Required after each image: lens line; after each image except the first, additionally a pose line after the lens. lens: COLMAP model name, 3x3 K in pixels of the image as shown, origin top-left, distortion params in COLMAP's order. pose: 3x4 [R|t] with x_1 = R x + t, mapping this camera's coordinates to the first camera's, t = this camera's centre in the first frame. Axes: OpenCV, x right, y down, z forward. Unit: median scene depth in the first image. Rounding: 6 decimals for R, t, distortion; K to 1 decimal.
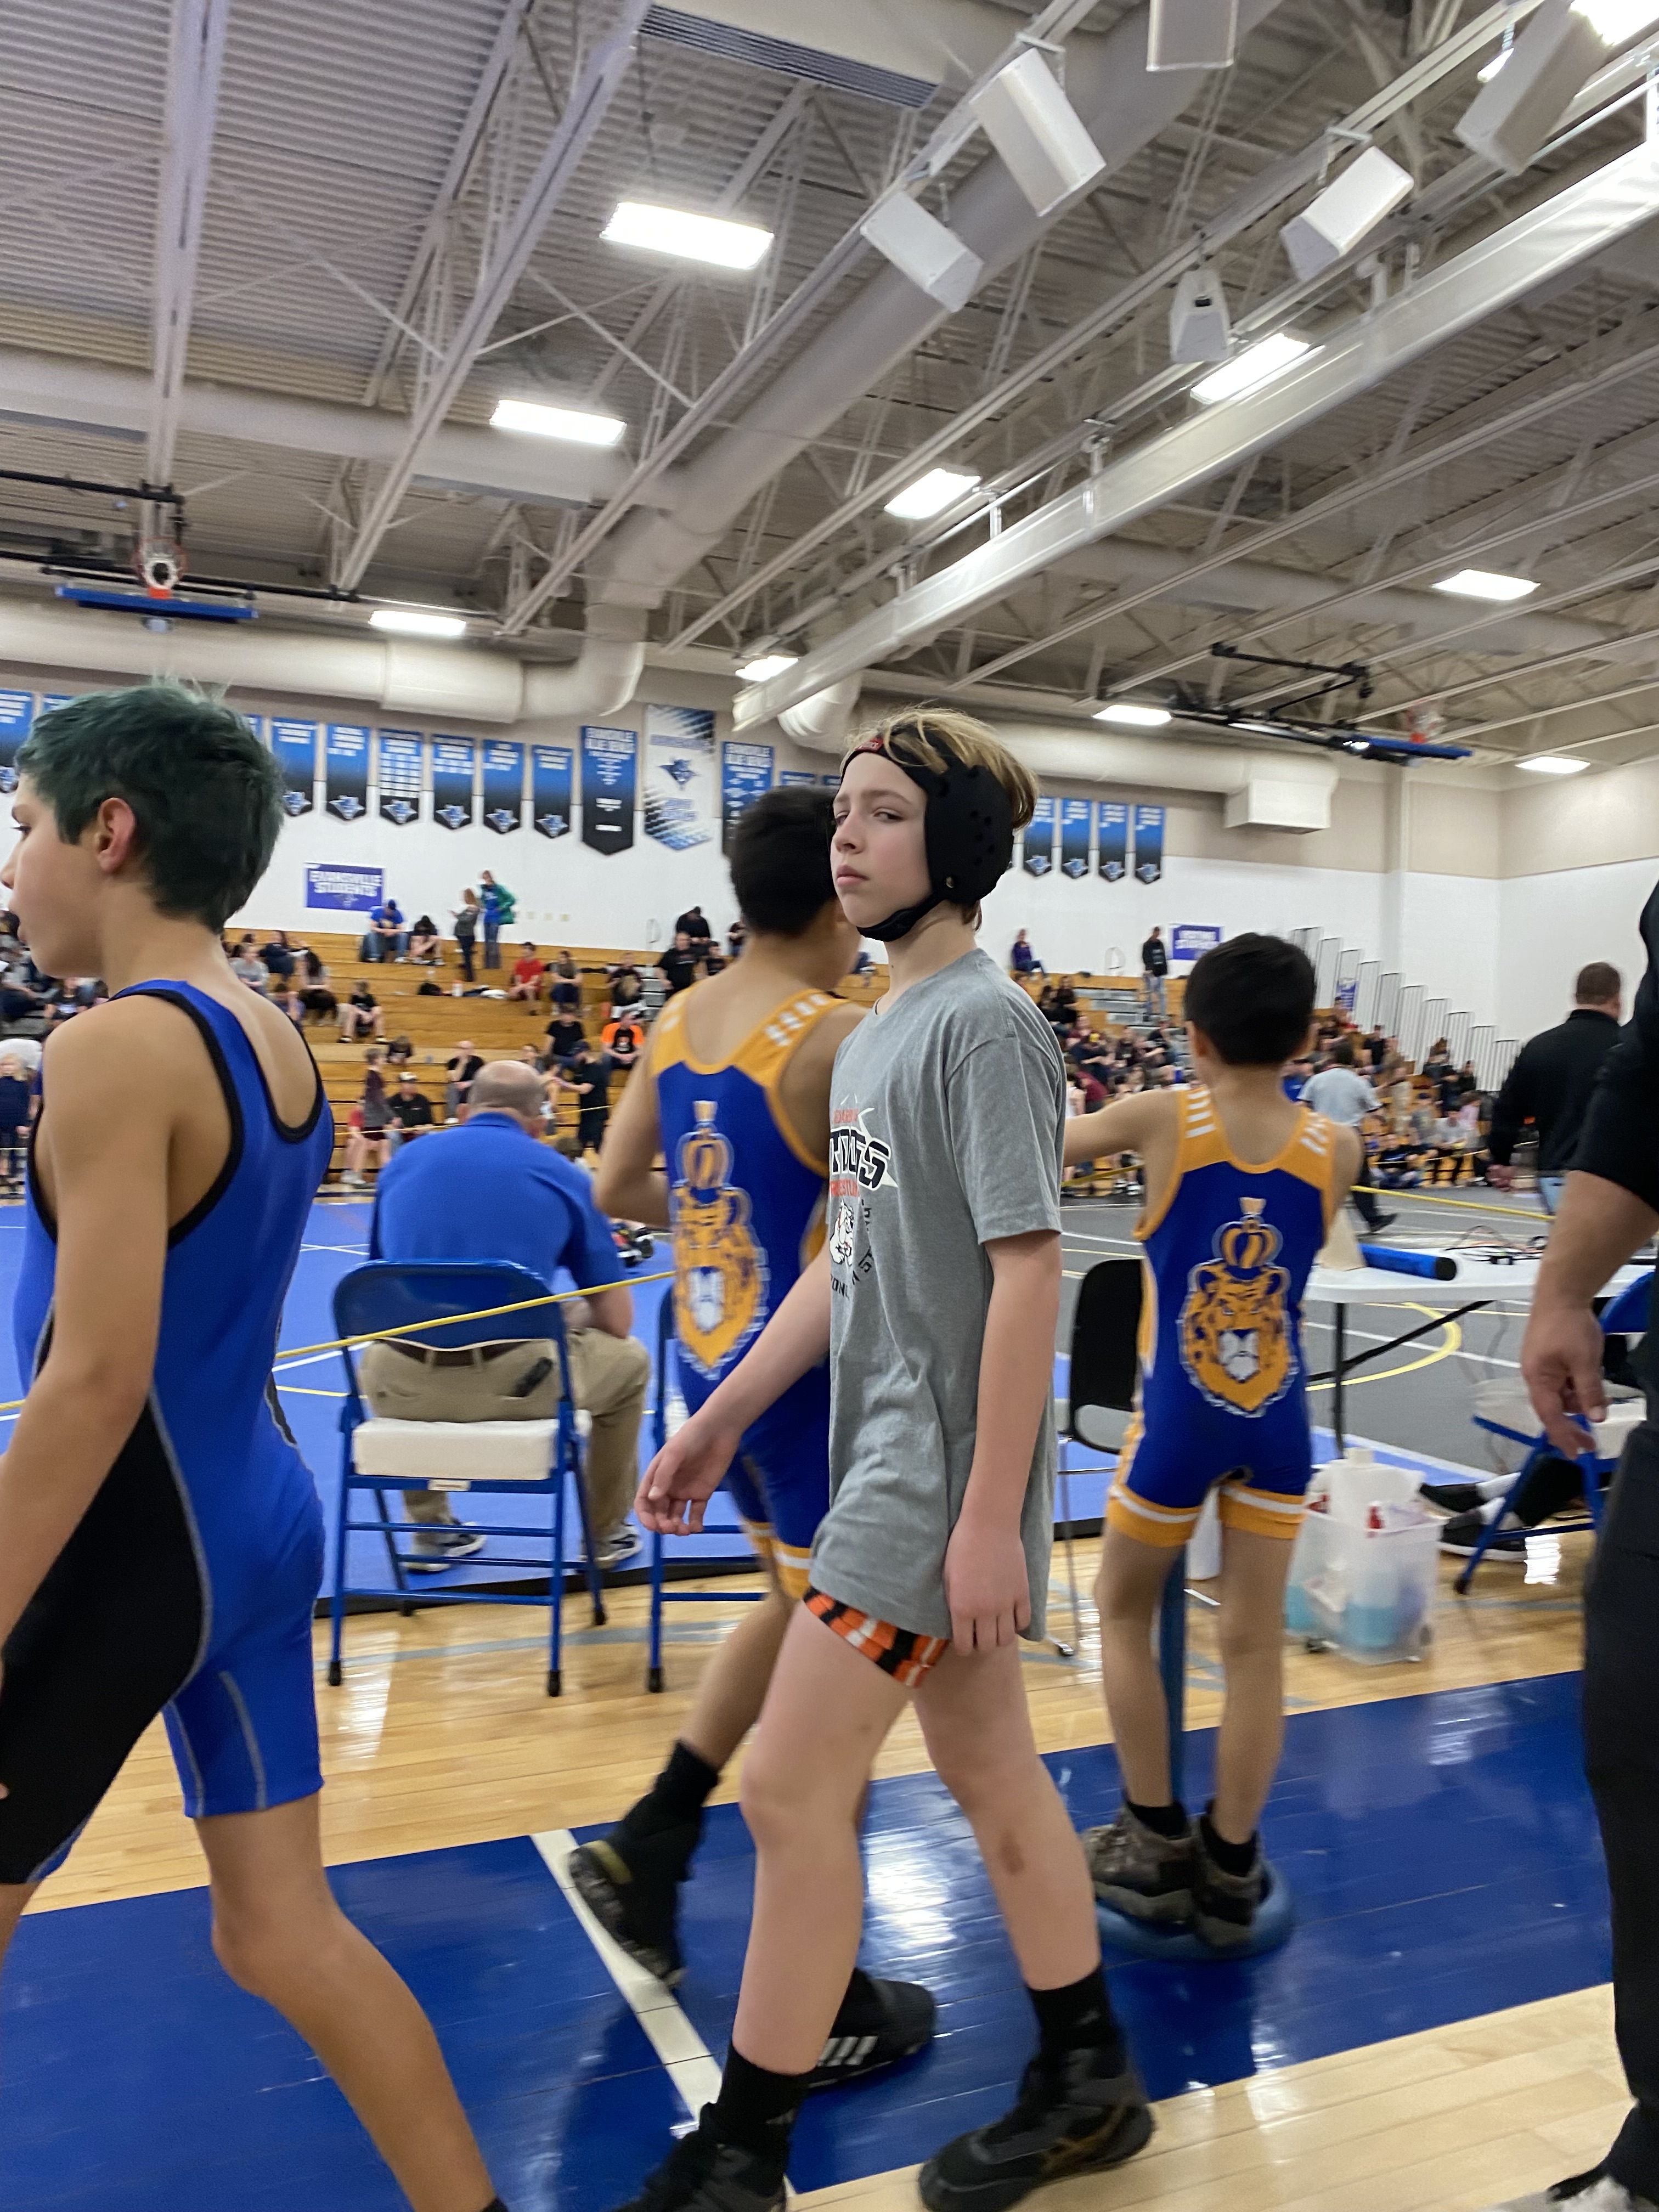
lens RADIAL K [[1672.9, 0, 829.5], [0, 1672.9, 1106.0], [0, 0, 1]] dist [0.151023, -0.384079]
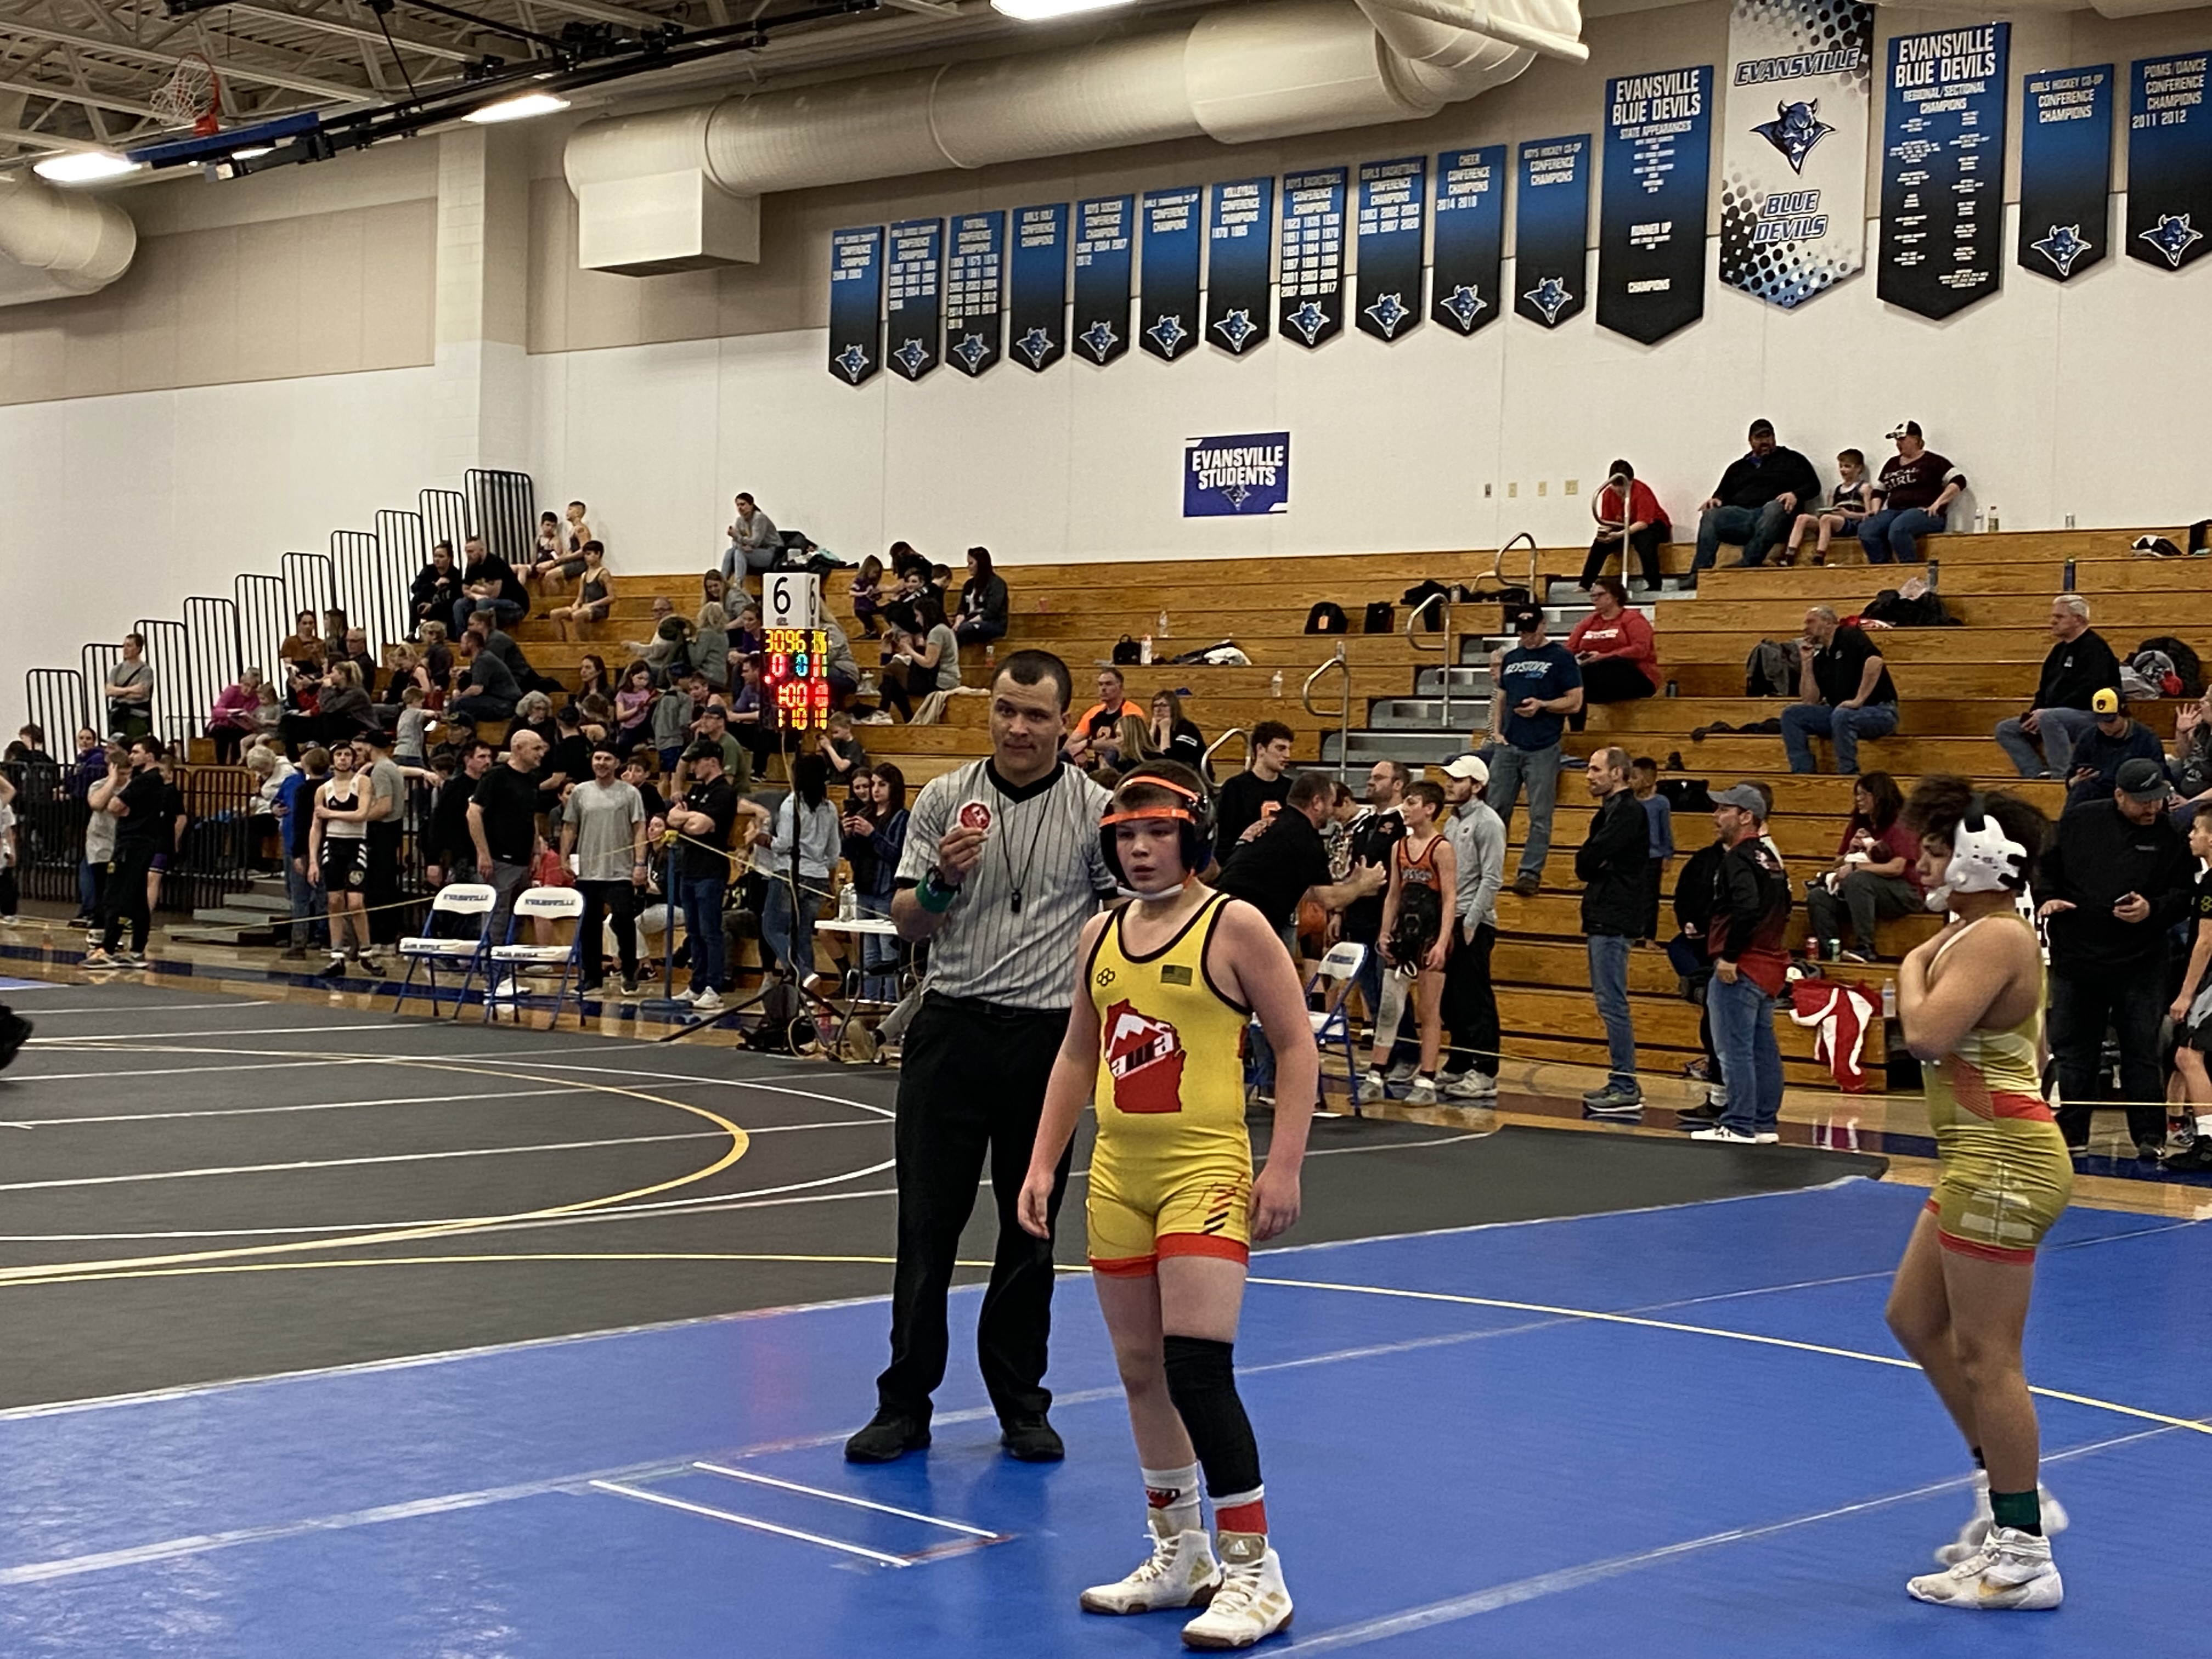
lens RADIAL K [[3518.3, 0, 1035.5], [0, 3518.3, 831.6], [0, 0, 1]] dist [0.245437, -0.846410]
pose [[0.391506, 0.005723, -0.920158, 0.714094], [-0.025434, 0.999666, -0.004604, -0.004500], [0.919824, 0.025206, 0.391521, 0.460852]]
